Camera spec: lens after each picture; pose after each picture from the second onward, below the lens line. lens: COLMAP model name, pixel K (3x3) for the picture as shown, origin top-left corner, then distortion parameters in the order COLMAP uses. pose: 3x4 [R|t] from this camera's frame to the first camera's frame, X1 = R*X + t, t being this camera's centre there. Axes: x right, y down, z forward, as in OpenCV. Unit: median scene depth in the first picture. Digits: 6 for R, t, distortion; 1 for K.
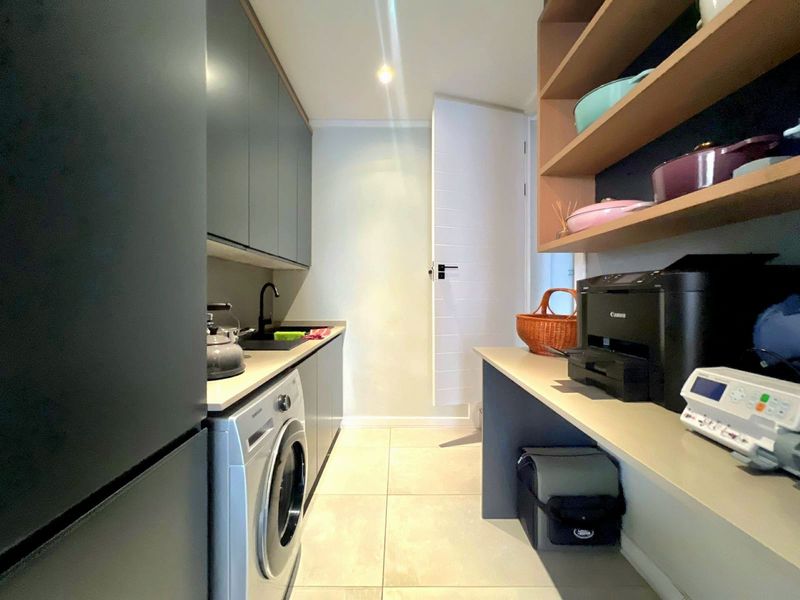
lens RADIAL K [[318.7, 0, 396.4], [0, 318.7, 298.6], [0, 0, 1]] dist [-0.002003, 0.000364]
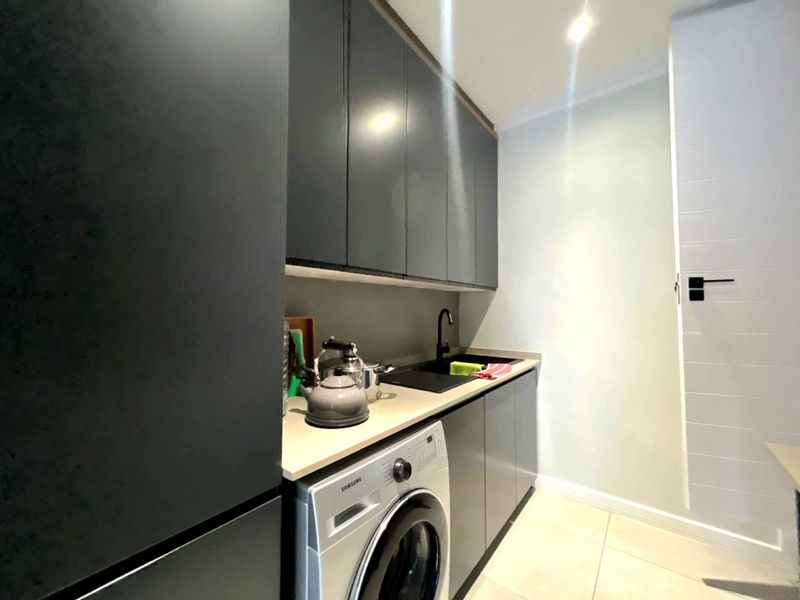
lens RADIAL K [[318.7, 0, 396.4], [0, 318.7, 298.6], [0, 0, 1]] dist [-0.002003, 0.000364]
pose [[0.782352, -0.023621, -0.622389, 0.073635], [-0.006368, 0.998925, -0.045915, -0.035010], [0.622804, 0.039885, 0.781360, 0.165385]]
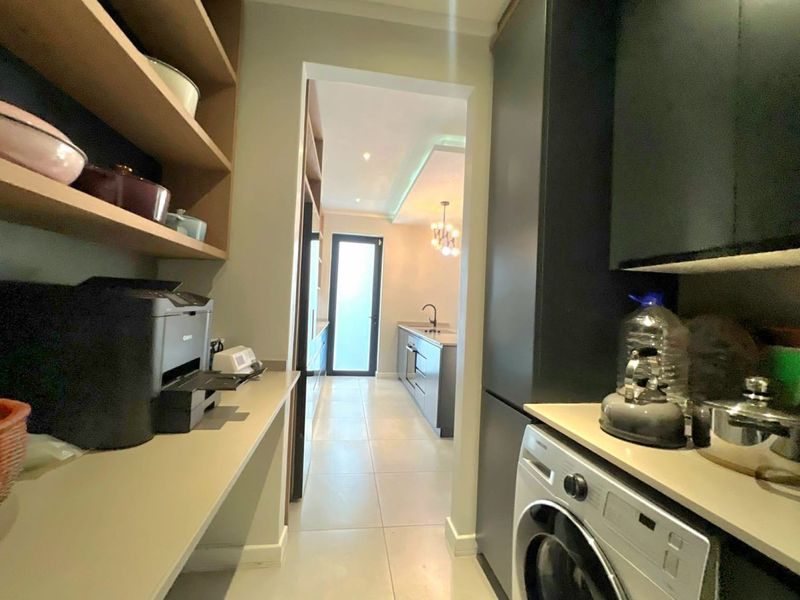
lens RADIAL K [[331.1, 0, 394.9], [0, 331.1, 297.3], [0, 0, 1]] dist [0.007982, 0.000247]
pose [[-0.986992, -0.045803, -0.154108, 0.095878], [-0.044689, 0.998944, -0.010690, -0.038319], [0.154435, -0.003664, -0.987996, 0.872207]]
